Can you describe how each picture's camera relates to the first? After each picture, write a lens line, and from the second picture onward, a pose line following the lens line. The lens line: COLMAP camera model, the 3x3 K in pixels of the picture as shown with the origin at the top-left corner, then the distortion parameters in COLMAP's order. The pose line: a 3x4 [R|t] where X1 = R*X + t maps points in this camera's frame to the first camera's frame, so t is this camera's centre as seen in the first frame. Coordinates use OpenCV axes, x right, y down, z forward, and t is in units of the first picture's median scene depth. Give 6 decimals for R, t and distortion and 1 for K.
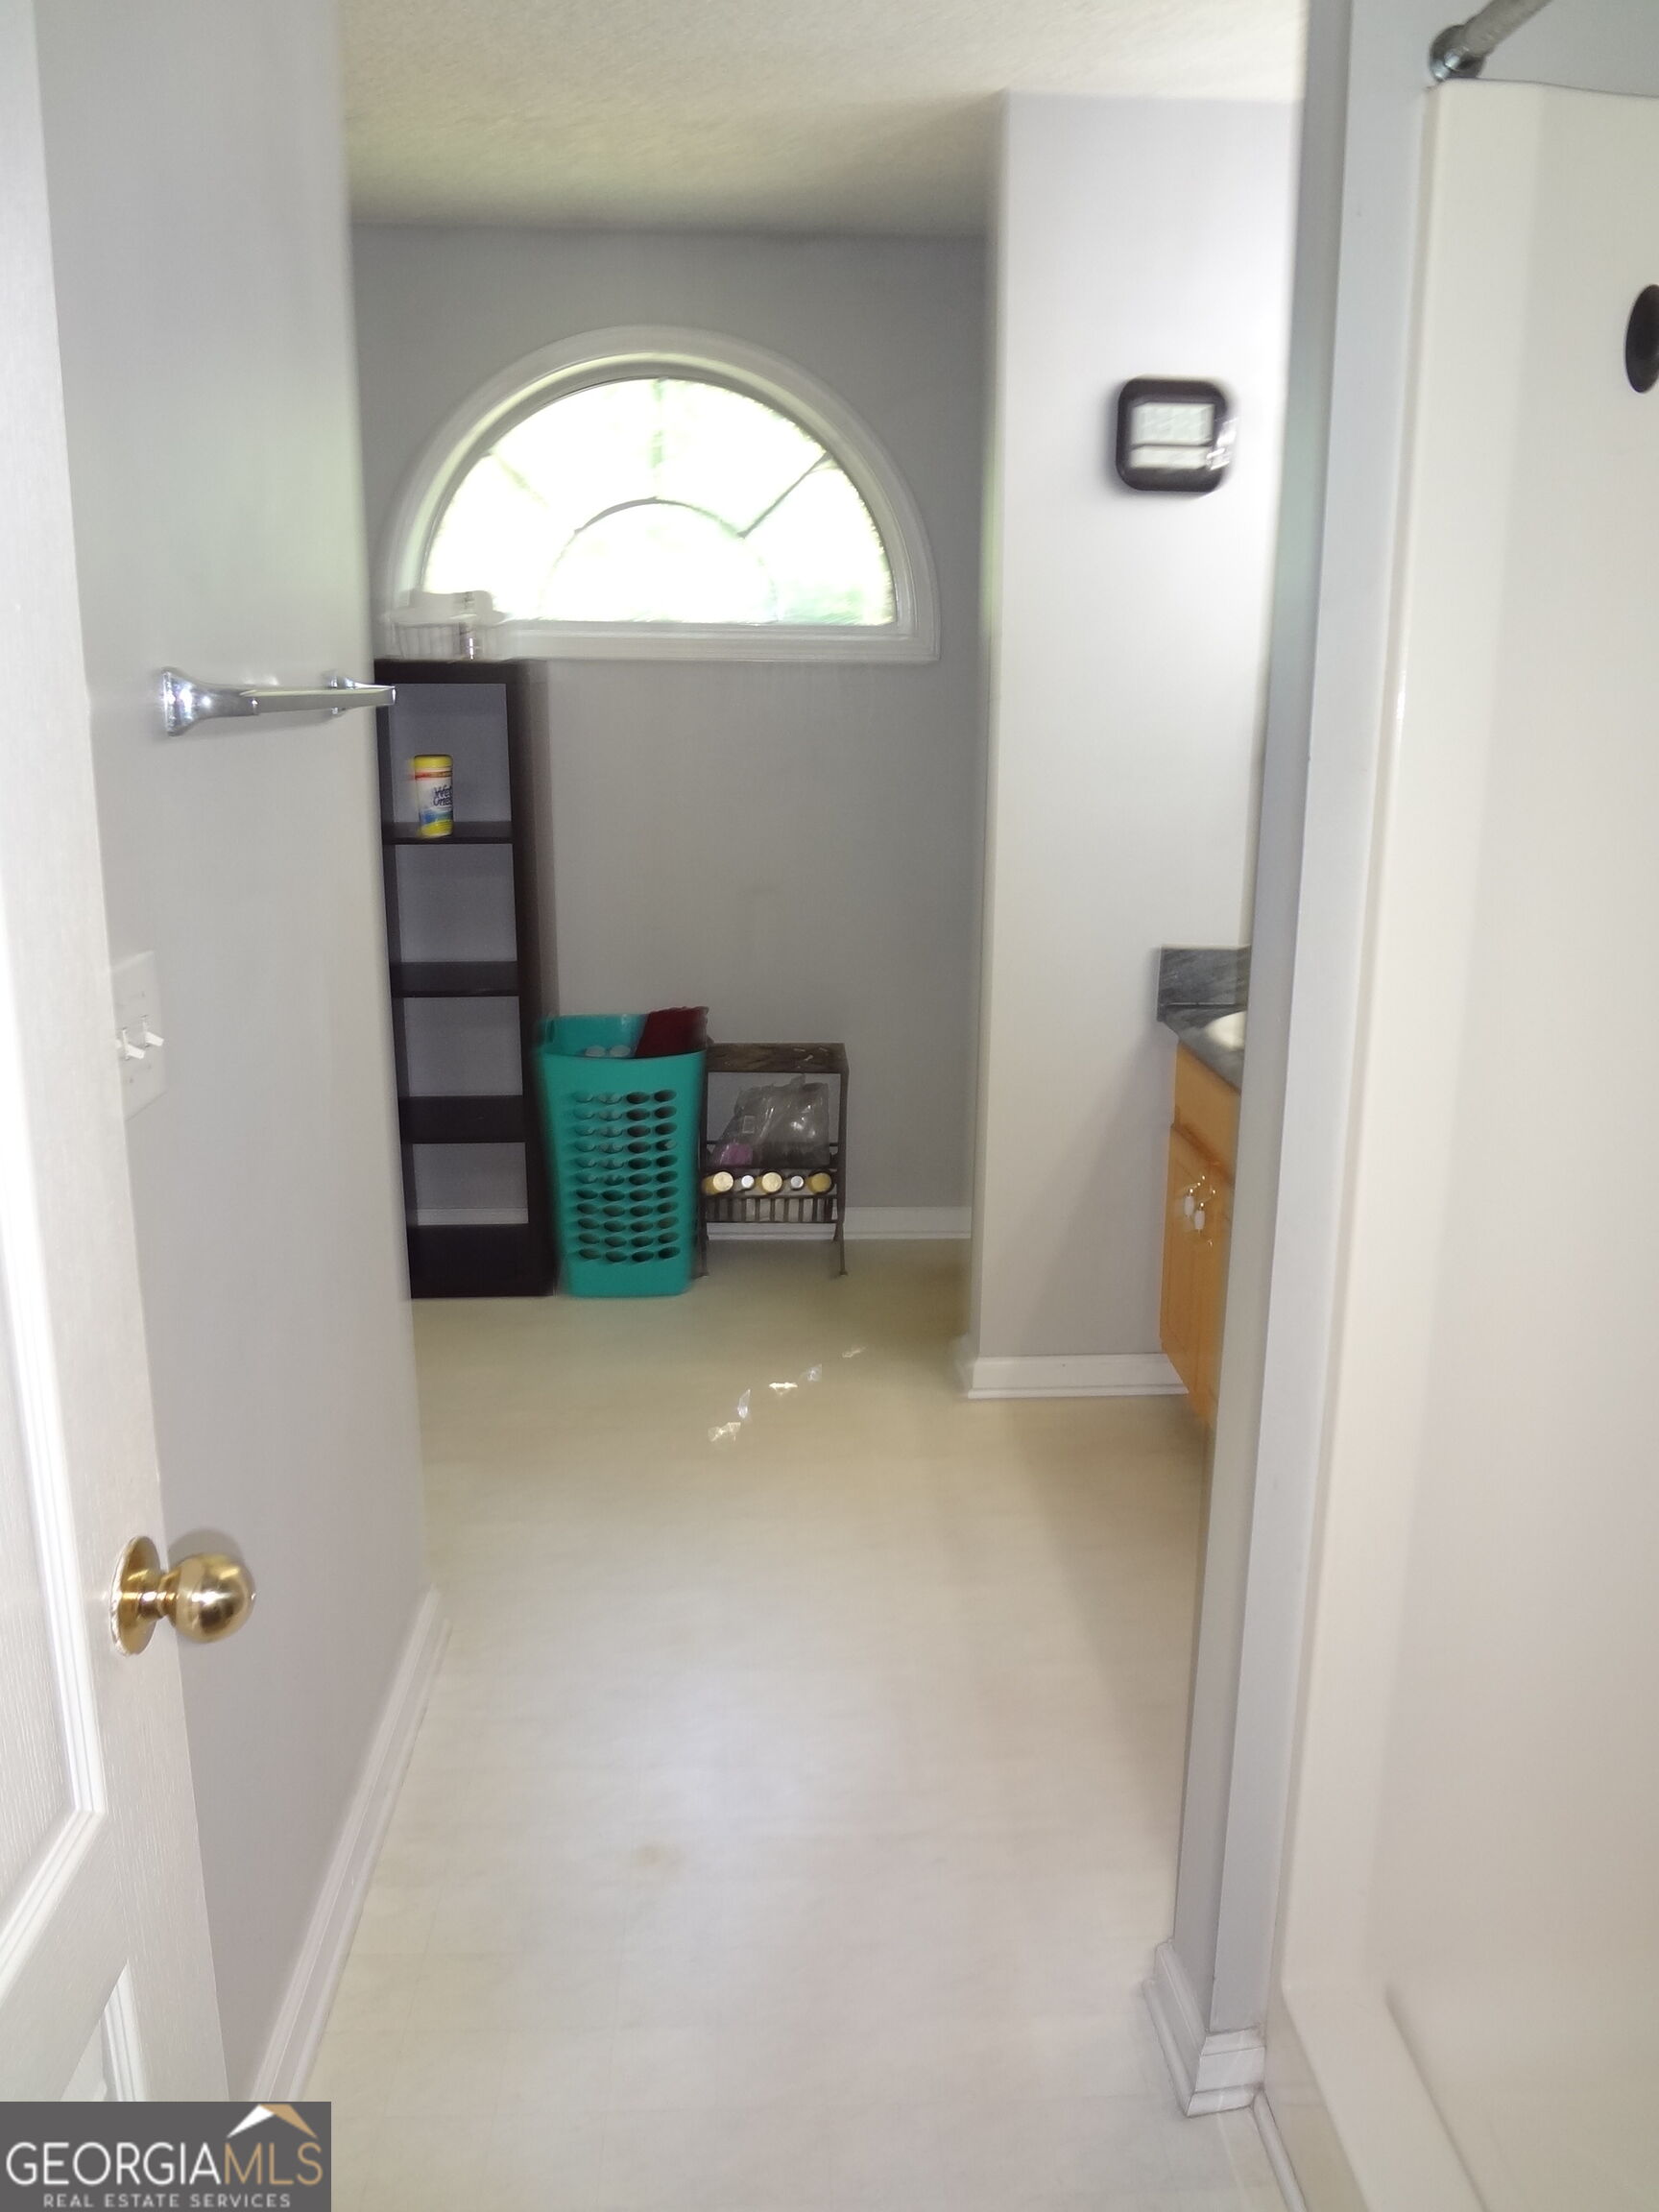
lens RADIAL K [[1662.2, 0, 851.5], [0, 1662.2, 1091.2], [0, 0, 1]] dist [-0.044047, 0.011704]
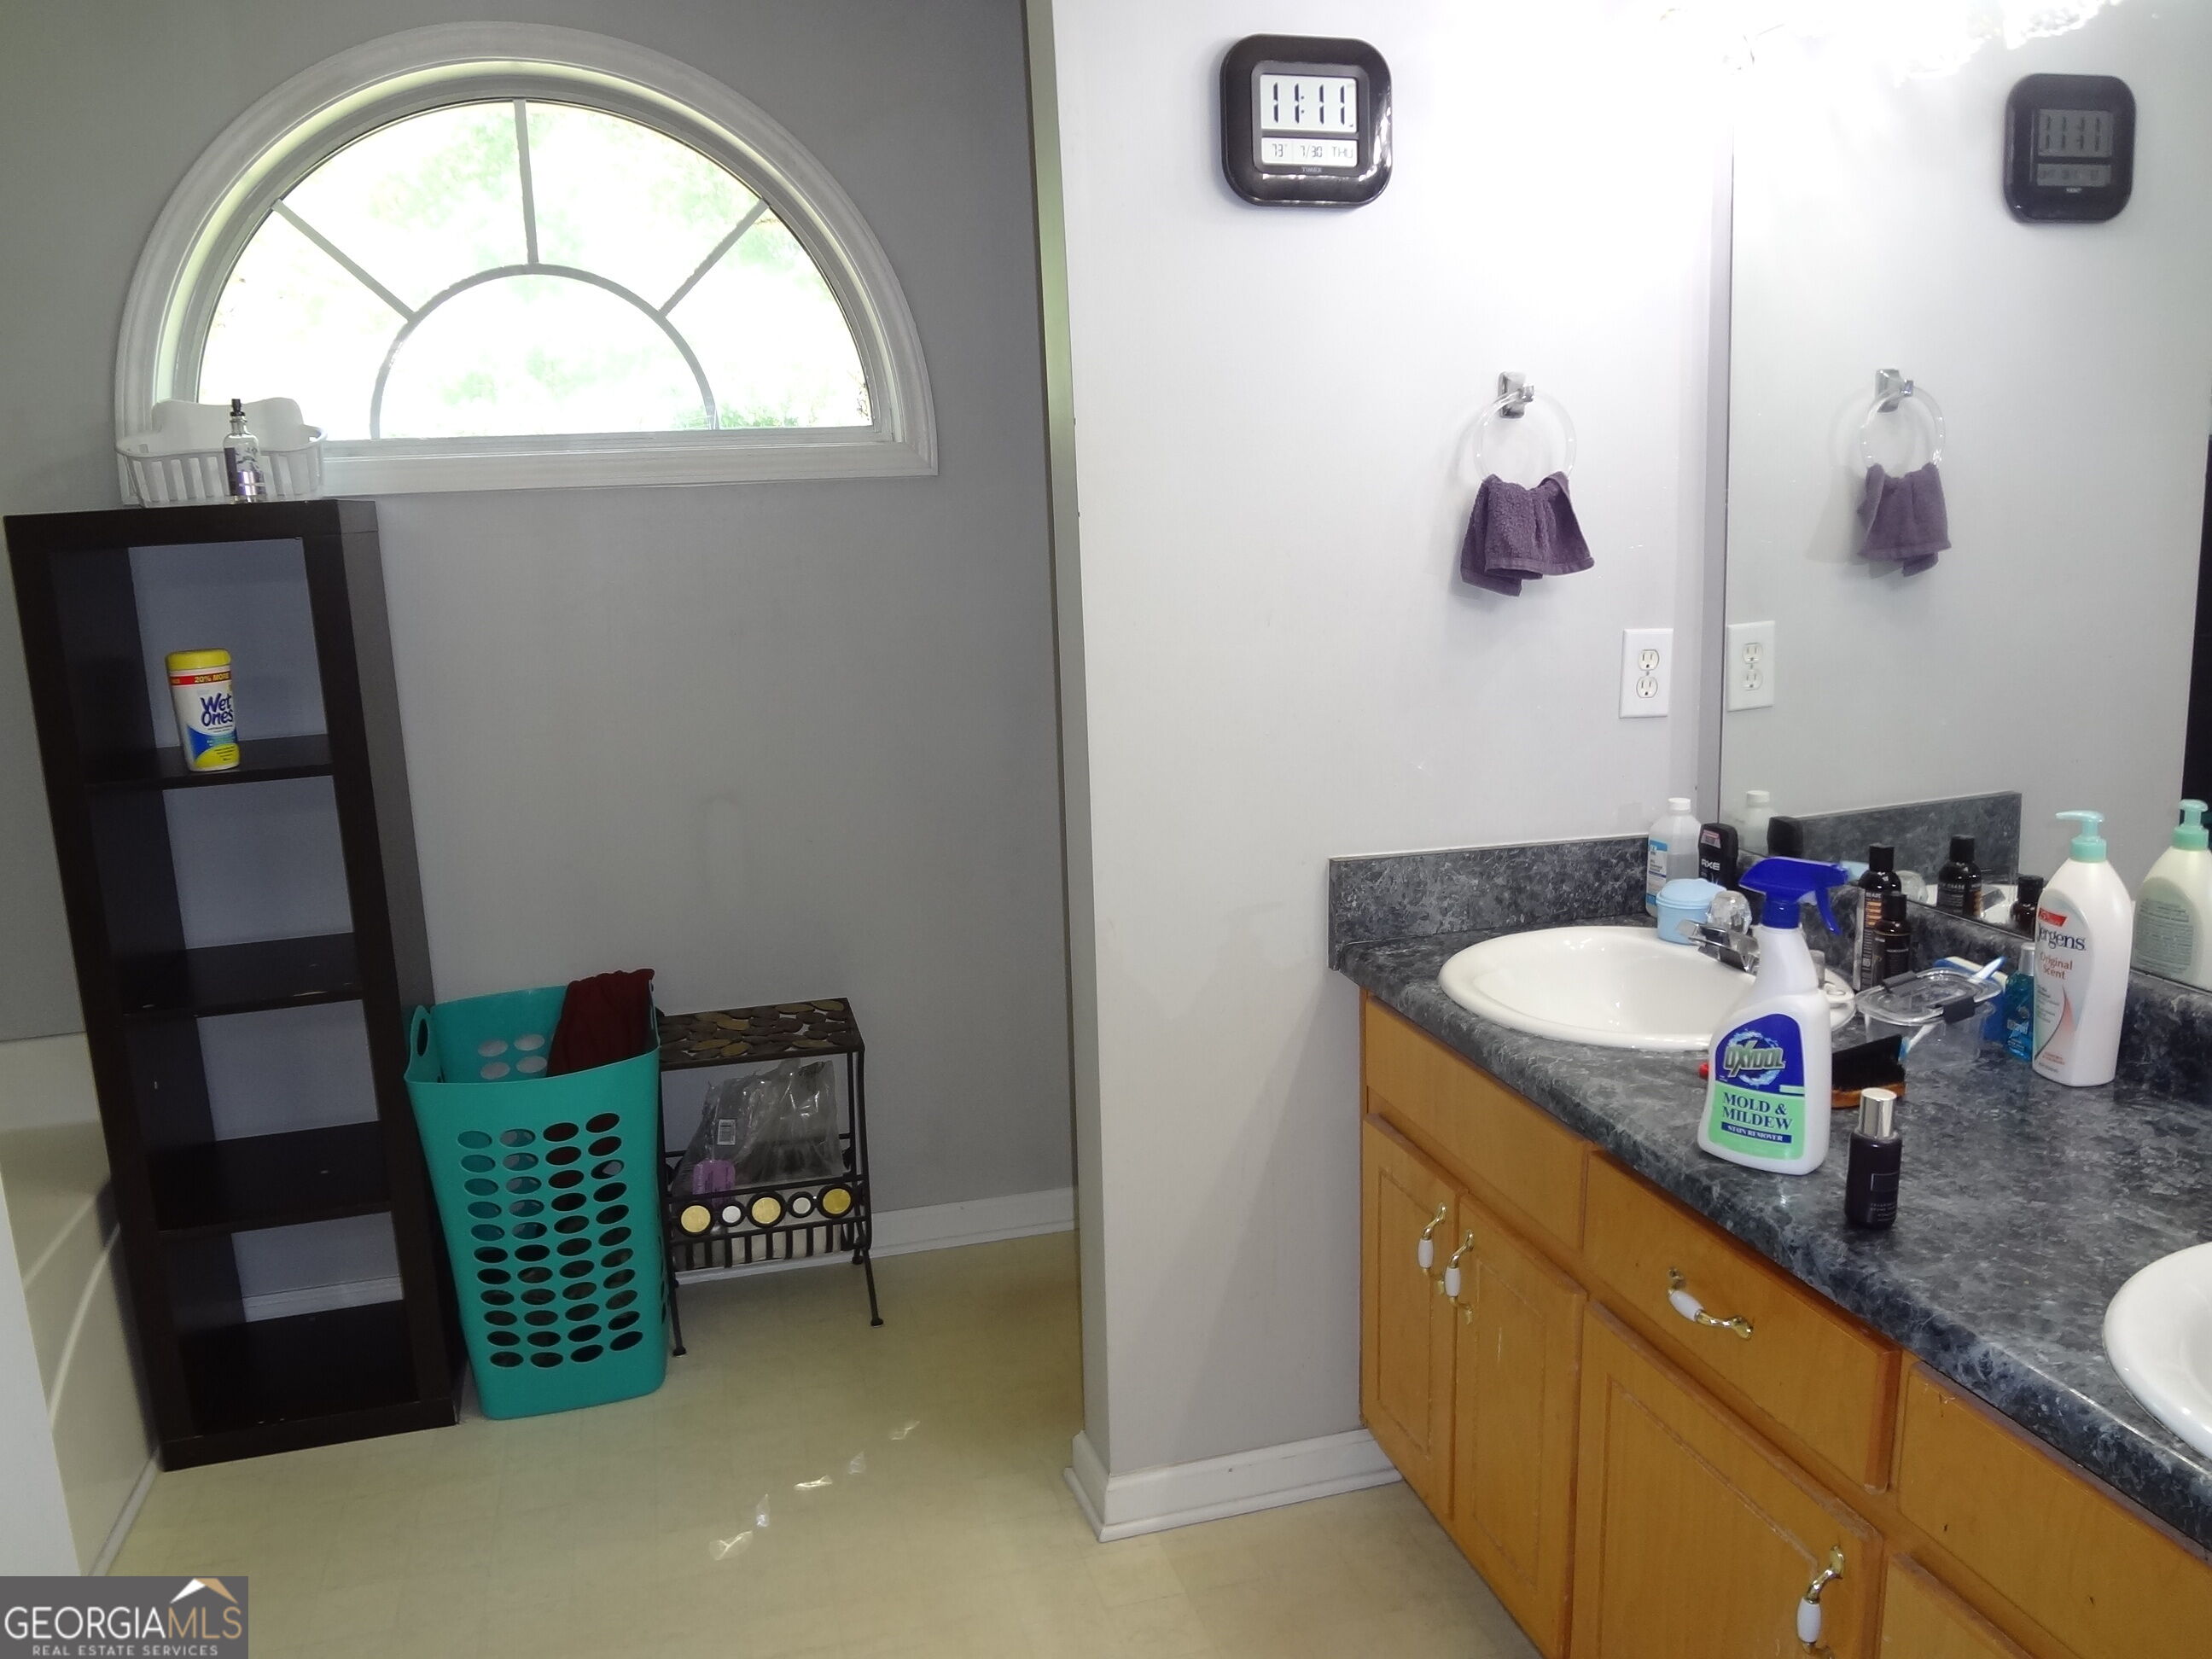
lens RADIAL K [[1662.2, 0, 1087.8], [0, 1662.2, 833.7], [0, 0, 1]] dist [-0.044047, 0.011704]
pose [[0.978693, -0.083315, 0.187665, -0.034010], [0.091830, 0.995082, -0.037134, -0.067818], [-0.183649, 0.053576, 0.981531, 0.276622]]
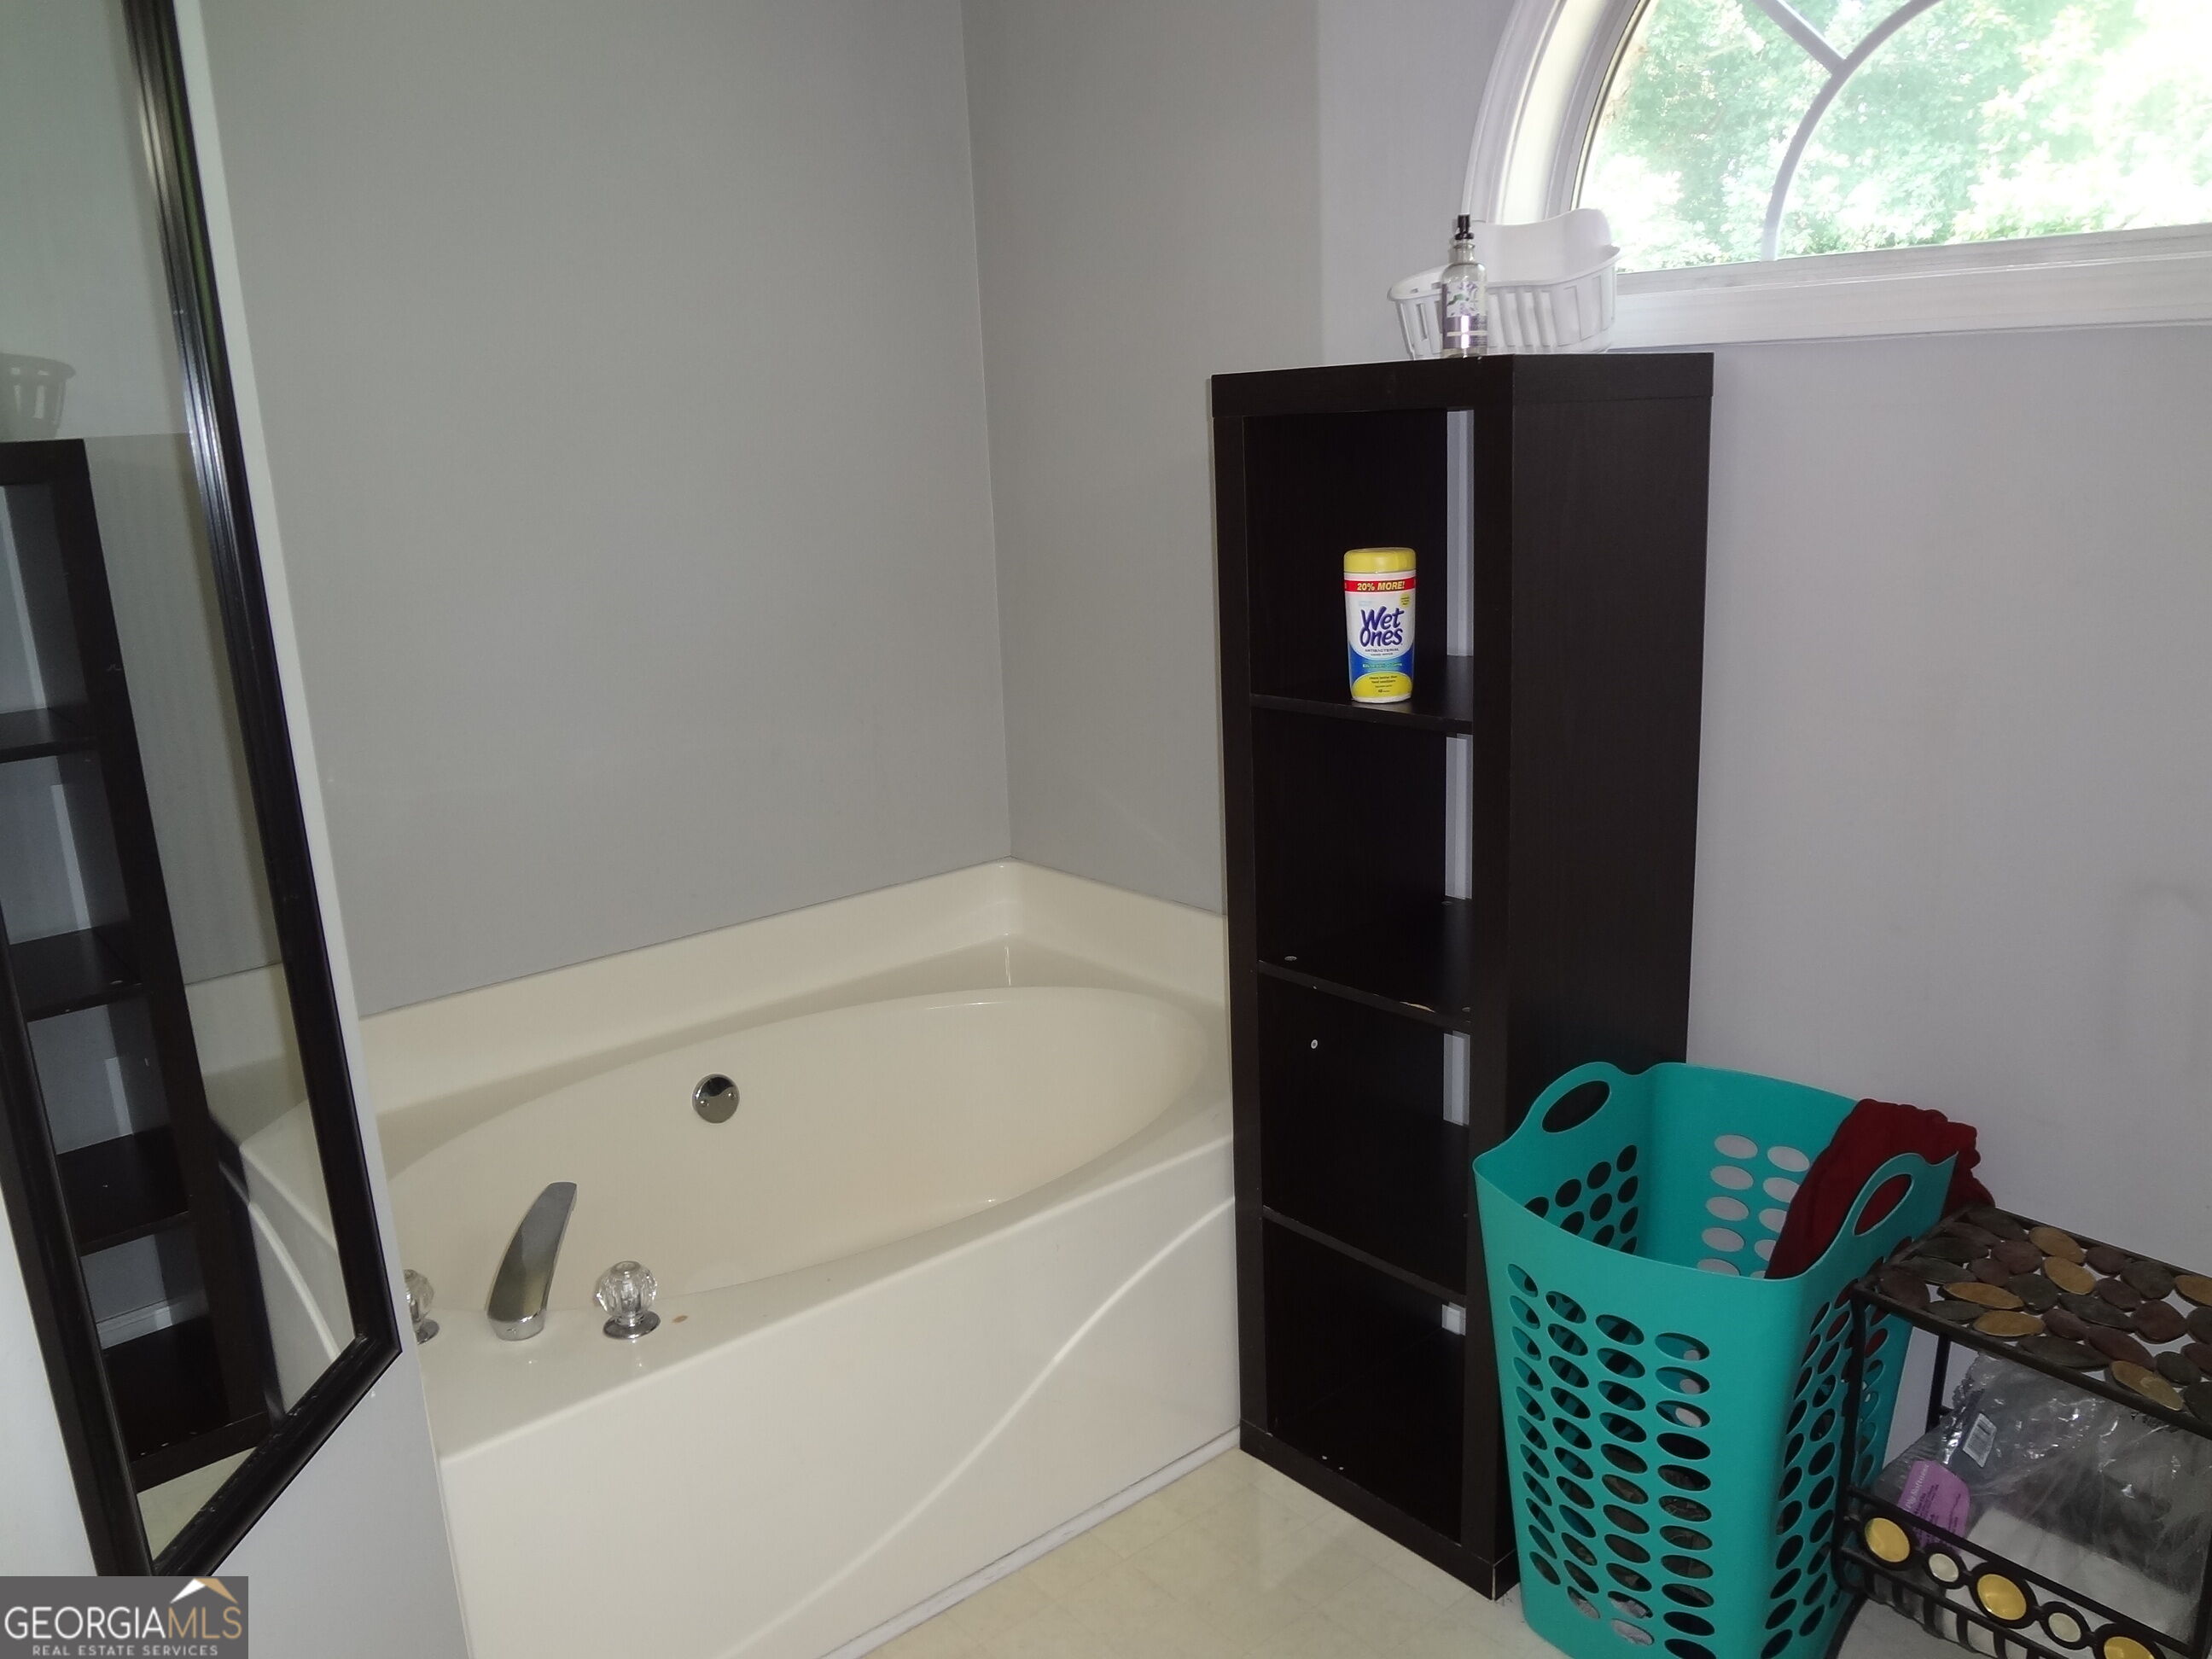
lens RADIAL K [[1662.2, 0, 1112.2], [0, 1662.2, 823.1], [0, 0, 1]] dist [-0.044047, 0.011704]
pose [[0.598157, 0.164715, -0.784269, 0.107453], [-0.151182, 0.984270, 0.091414, -0.141258], [0.786990, 0.063887, 0.613650, 0.574857]]
